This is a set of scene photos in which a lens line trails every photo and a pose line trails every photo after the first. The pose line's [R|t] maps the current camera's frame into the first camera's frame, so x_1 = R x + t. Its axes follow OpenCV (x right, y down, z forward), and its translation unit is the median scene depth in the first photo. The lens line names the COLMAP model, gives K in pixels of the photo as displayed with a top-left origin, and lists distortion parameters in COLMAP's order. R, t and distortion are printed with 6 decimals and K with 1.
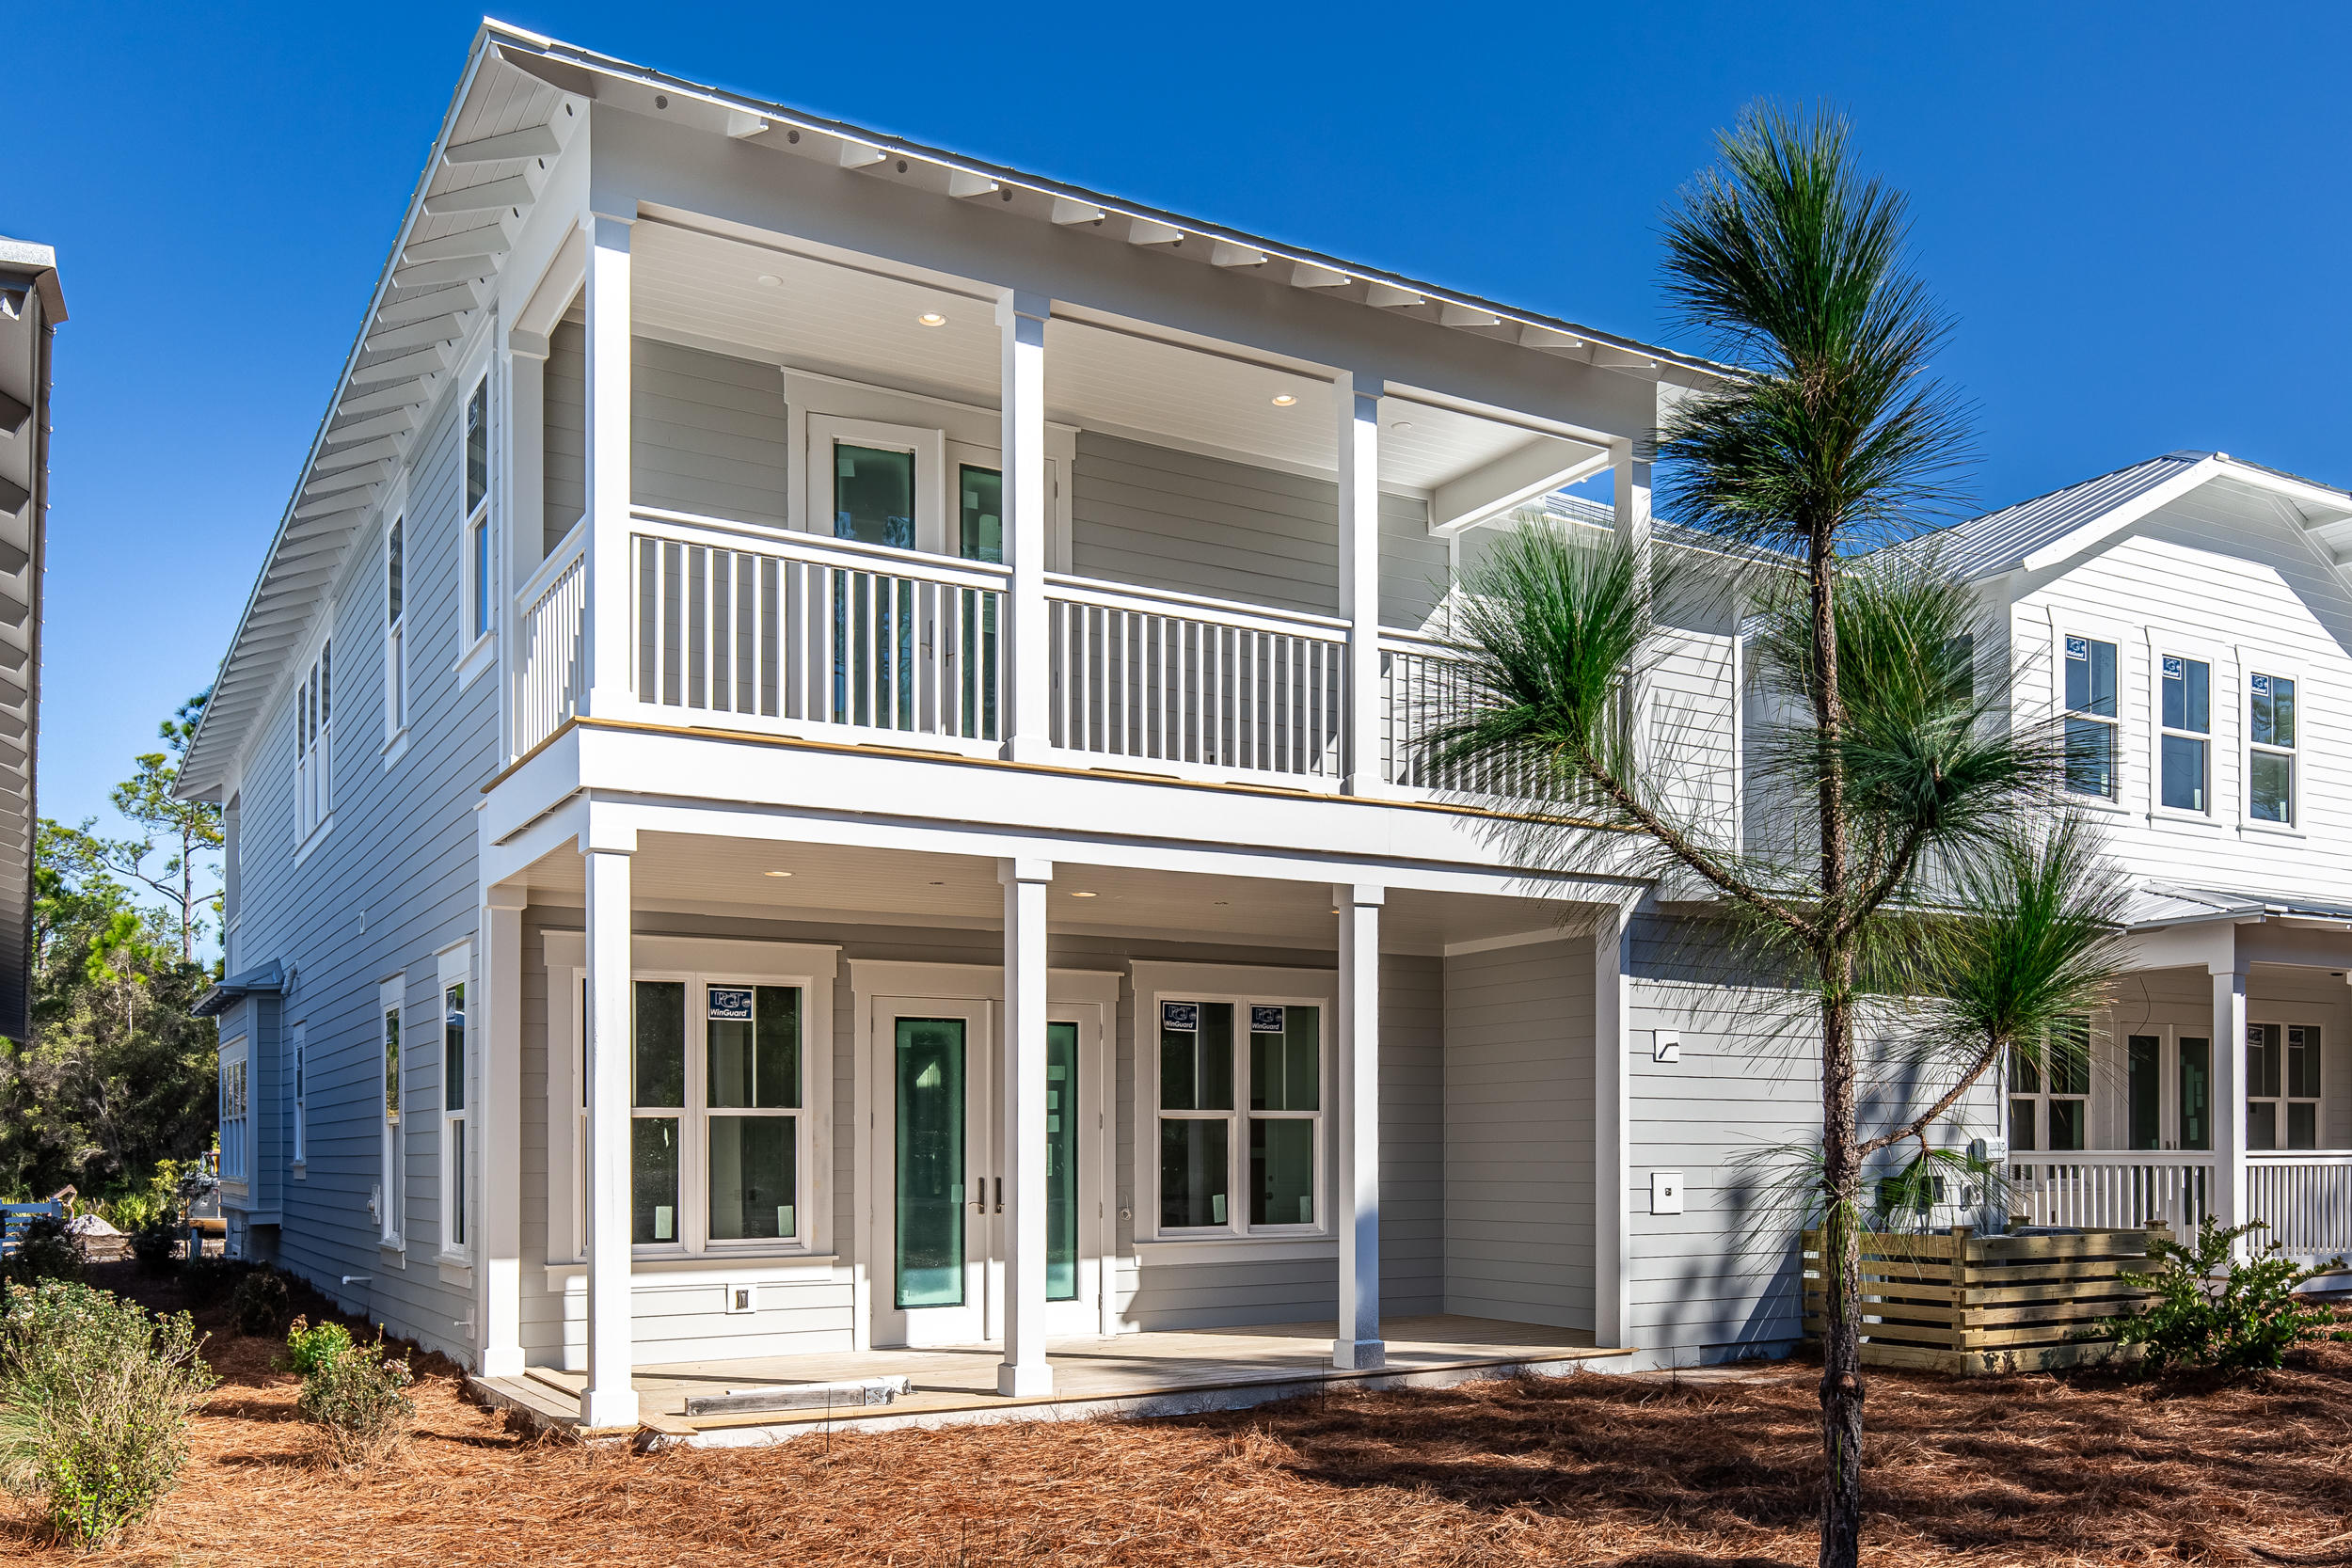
lens RADIAL K [[1923.1, 0, 1176.0], [0, 1923.1, 784.0], [0, 0, 1]] dist [-0.001932, -0.000362]
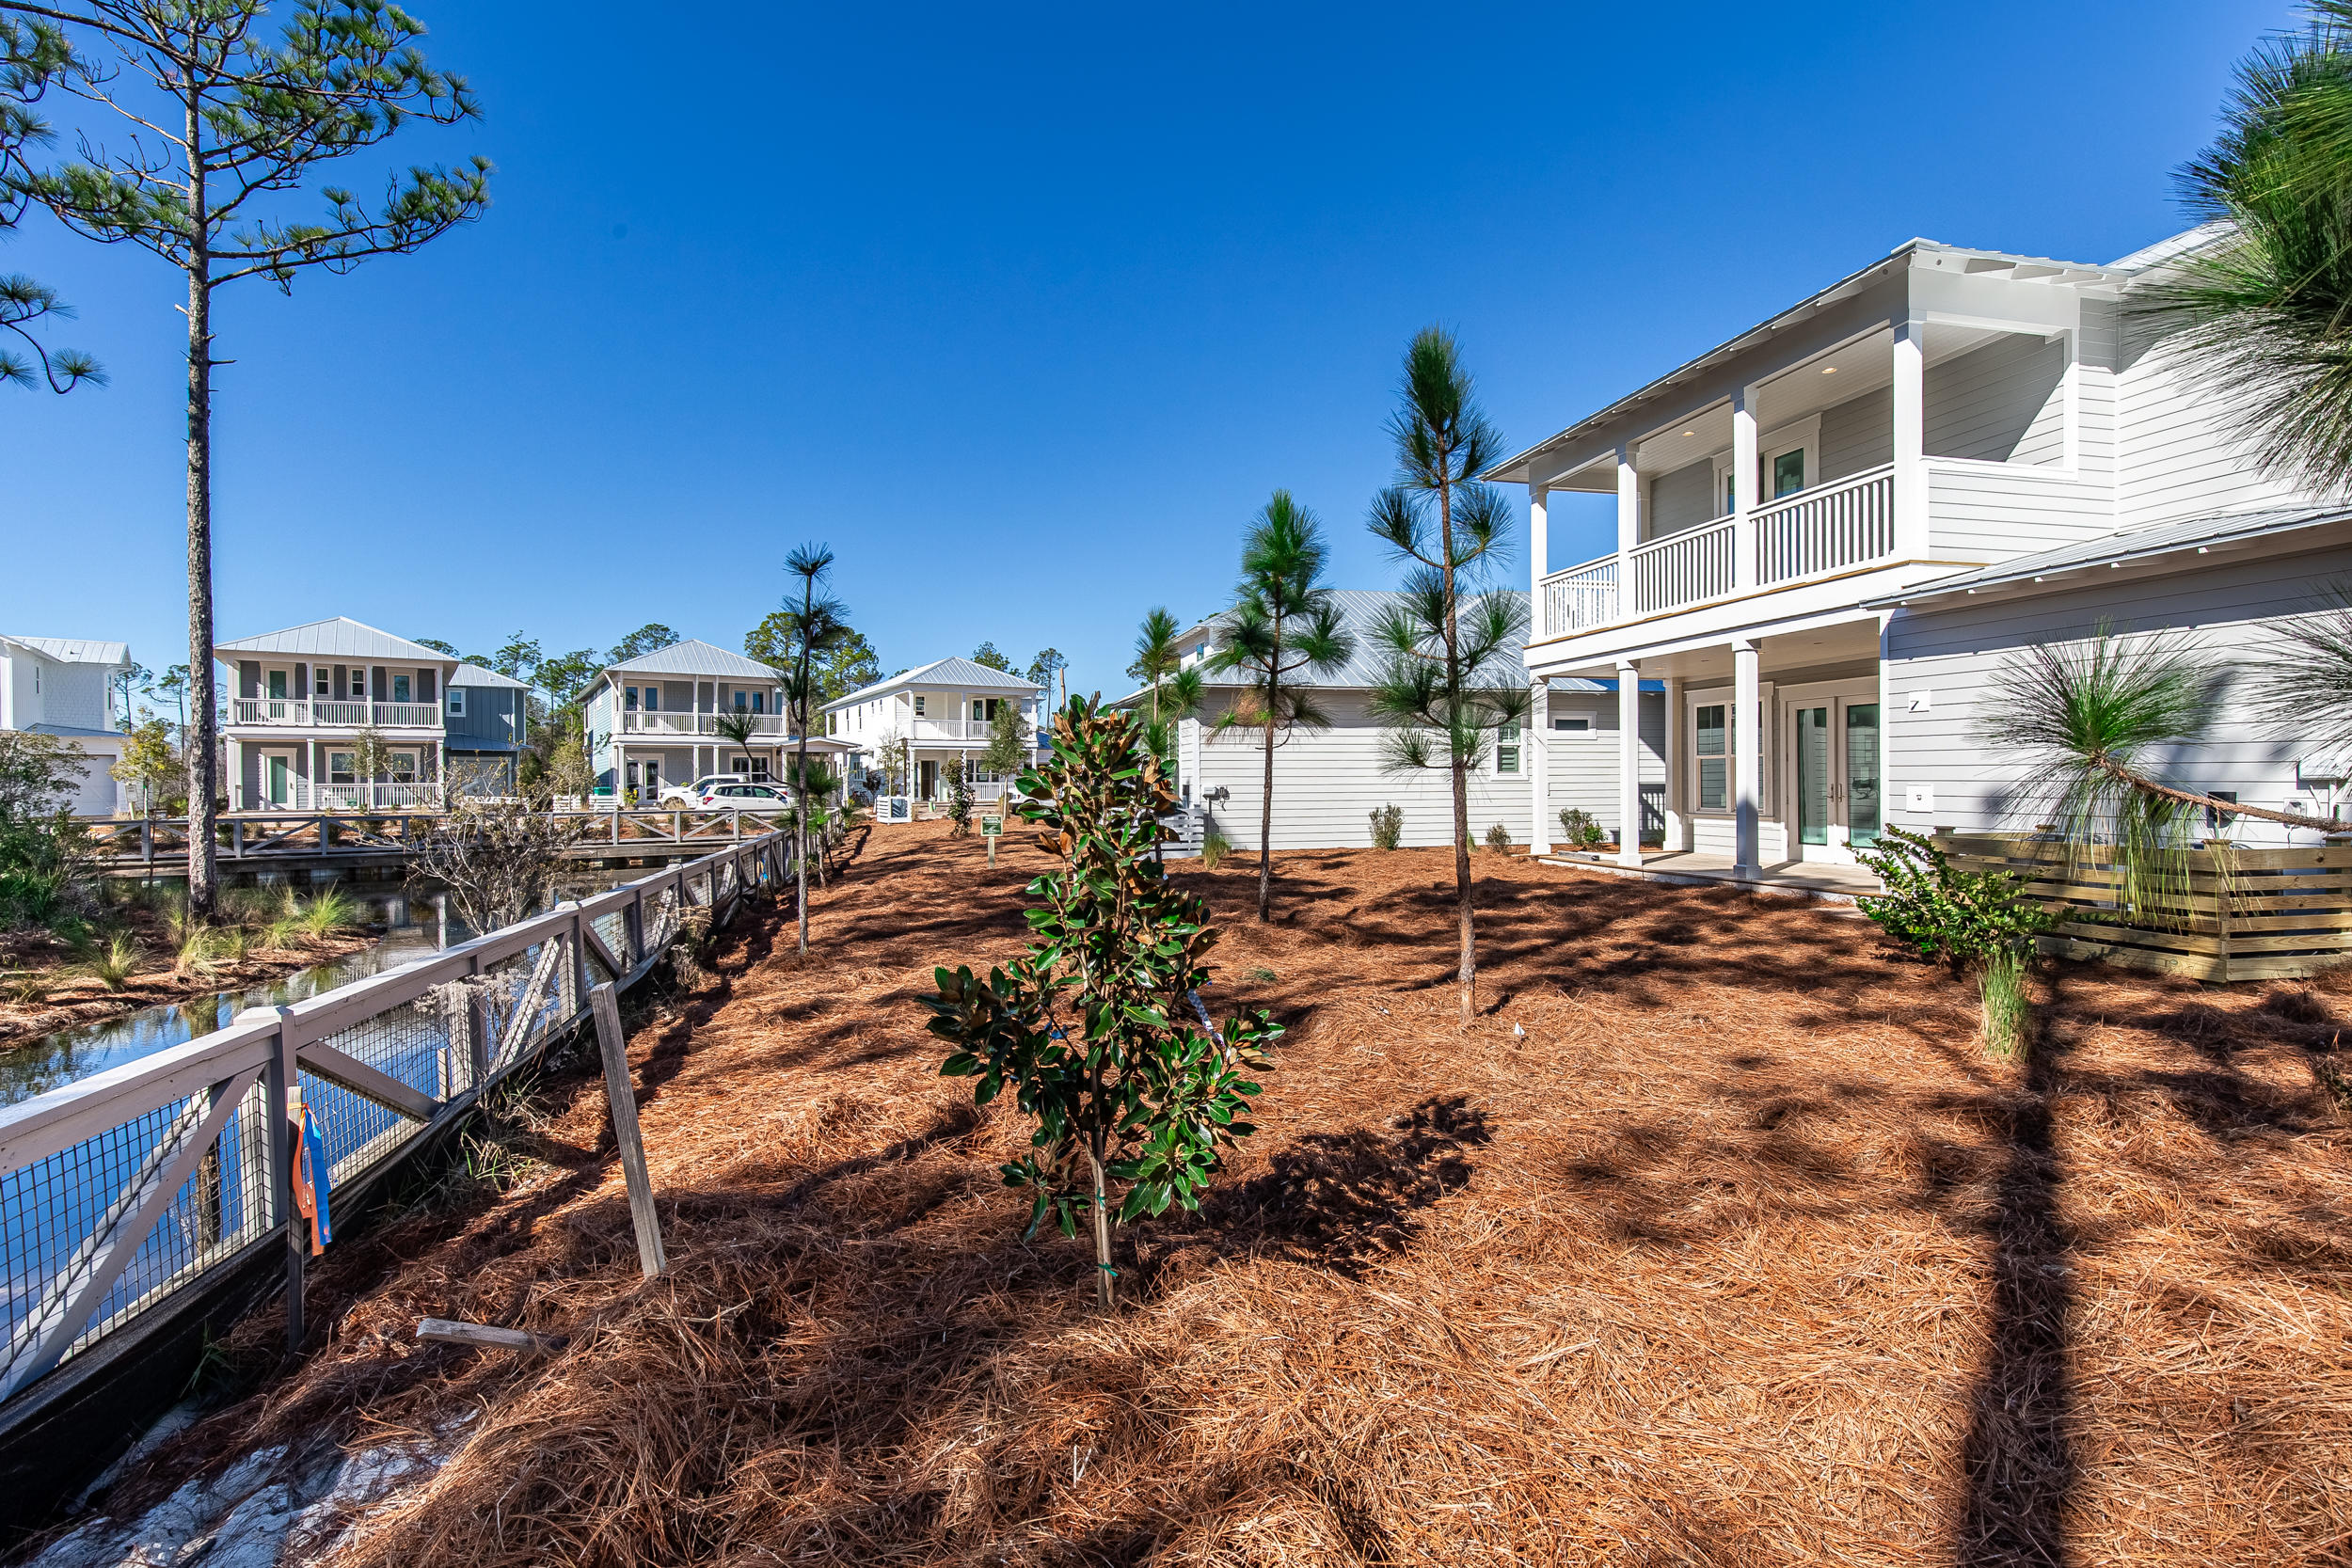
lens RADIAL K [[1087.7, 0, 1176.0], [0, 1087.7, 784.0], [0, 0, 1]] dist [0.006808, -0.000429]
pose [[-0.285983, 0.006573, -0.958212, 1.252467], [0.184901, 0.981562, -0.048451, 0.134546], [0.940226, -0.191030, -0.281926, 0.690957]]
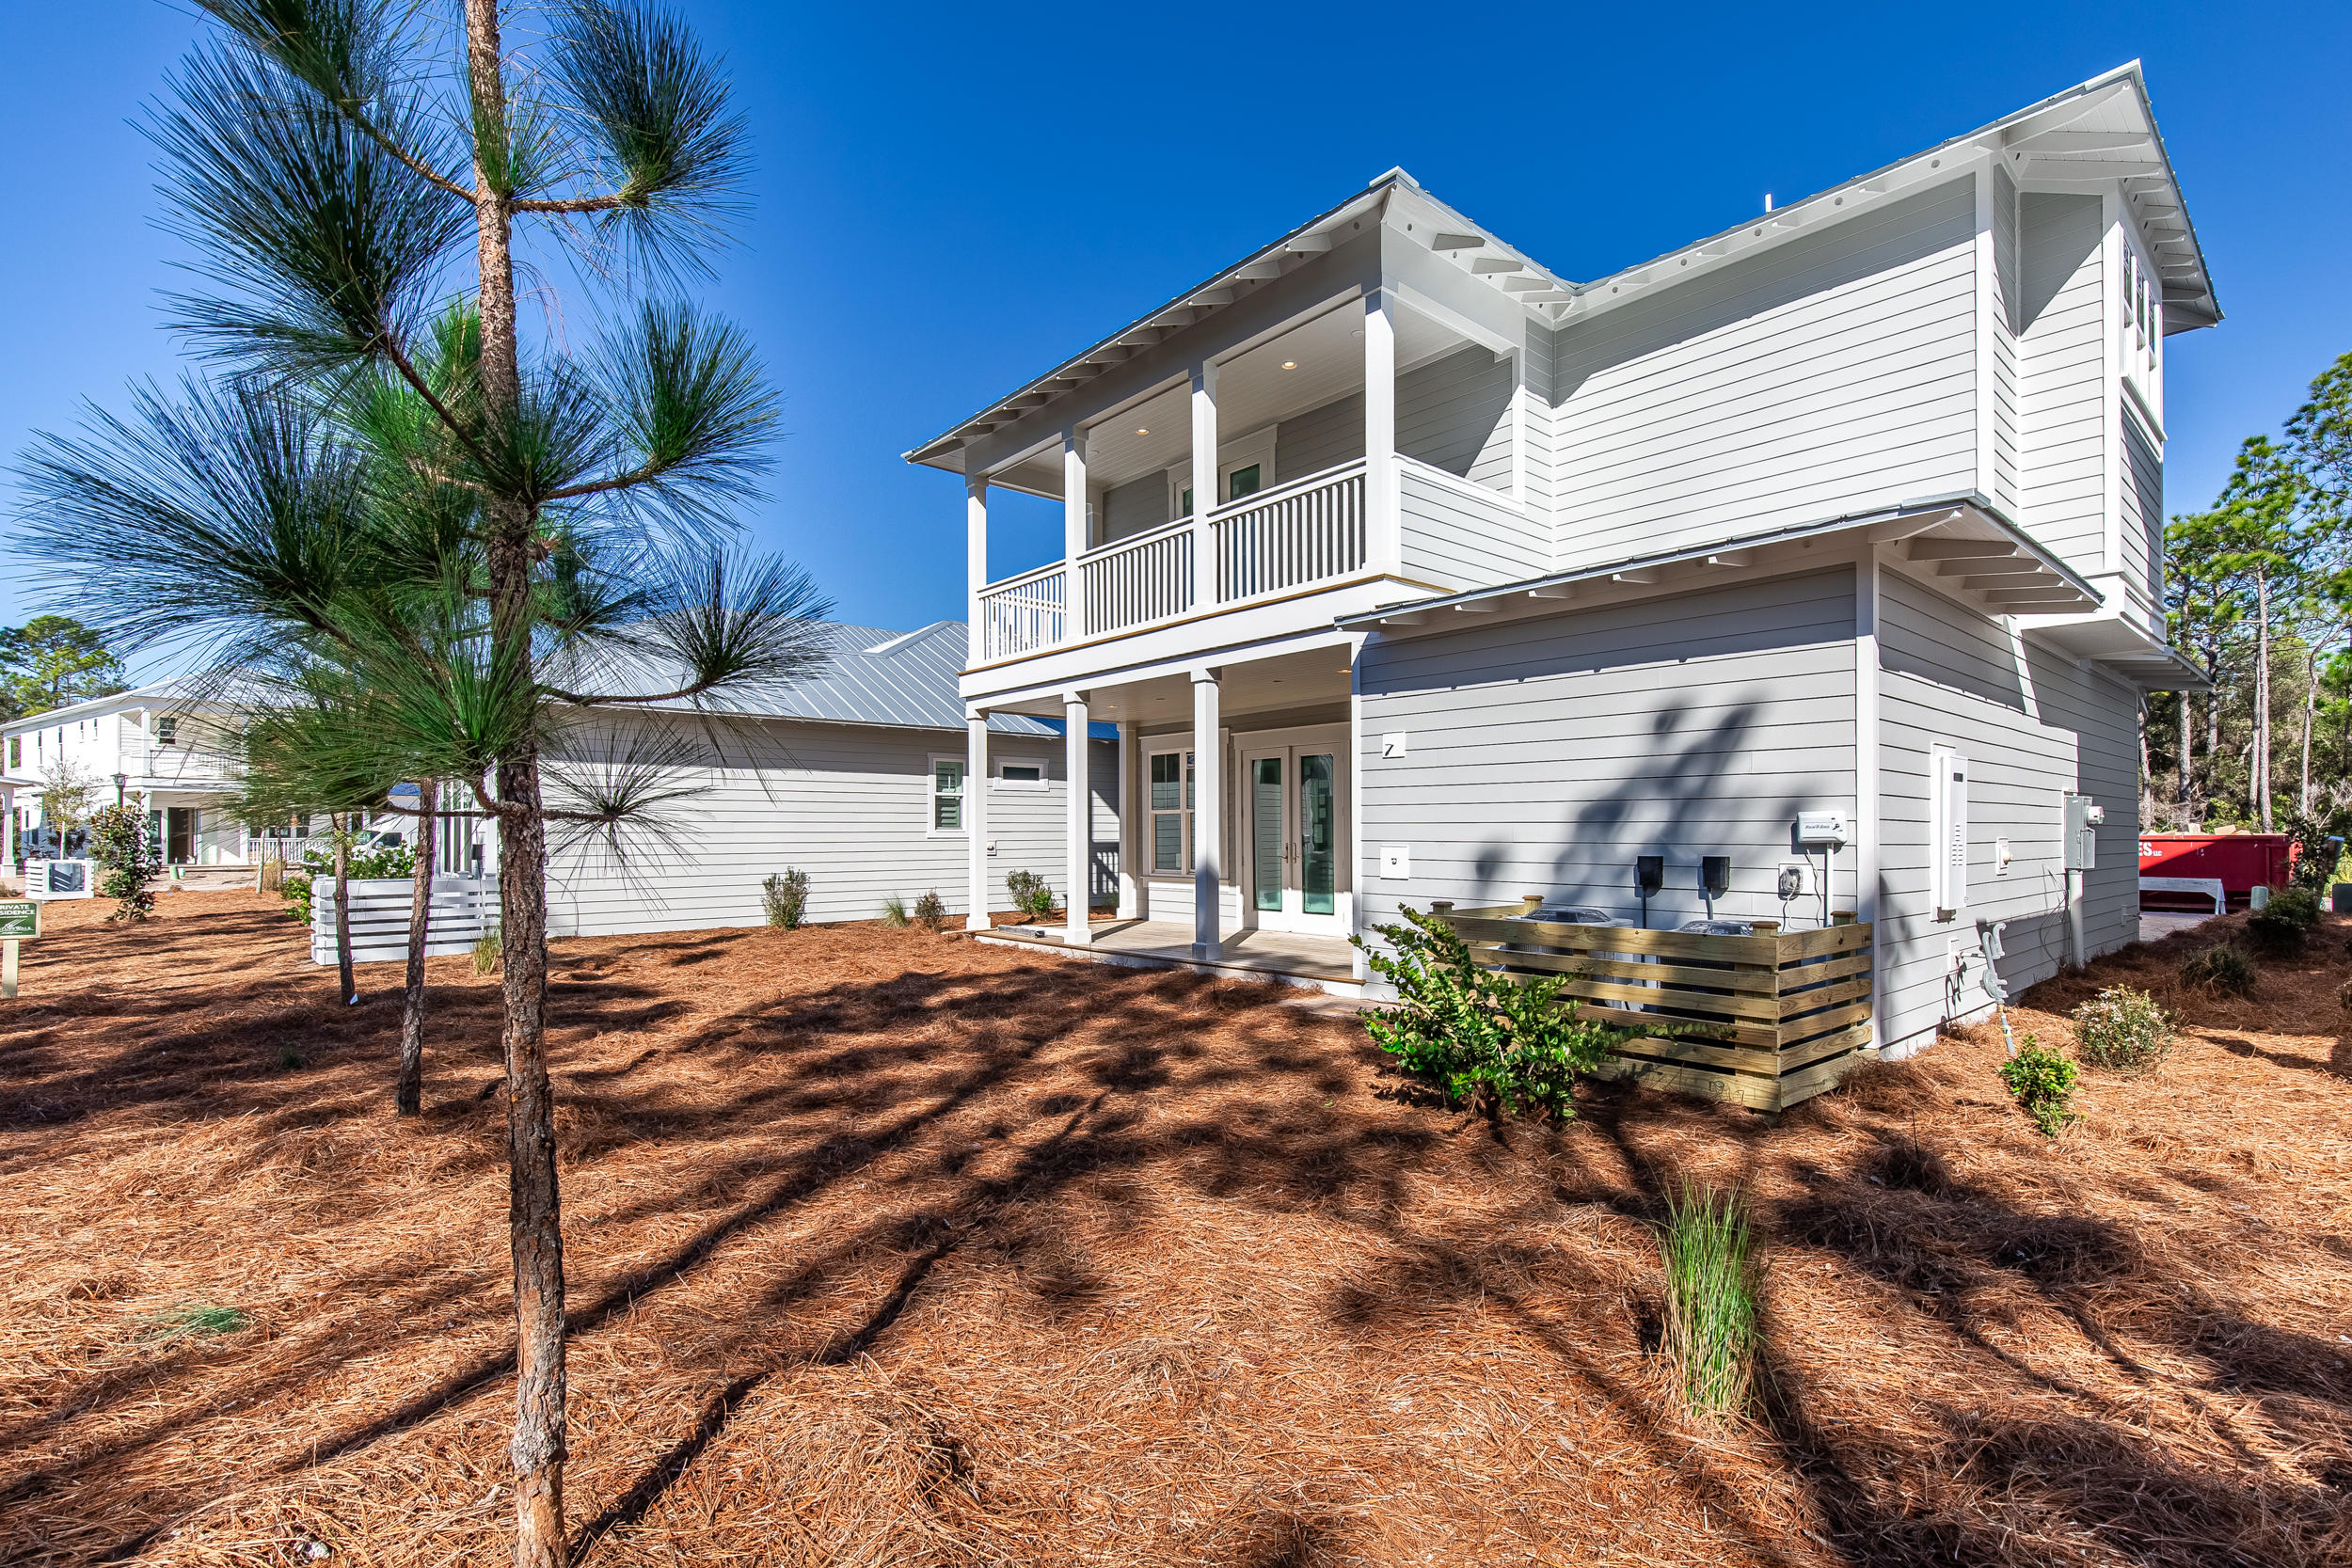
lens RADIAL K [[1067.2, 0, 1176.7], [0, 1067.2, 832.7], [0, 0, 1]] dist [-0.000112, -0.000027]
pose [[0.179915, 0.001161, -0.983682, 0.920510], [0.186602, 0.981802, 0.035288, 0.142200], [0.965821, -0.189906, 0.176424, 0.740860]]
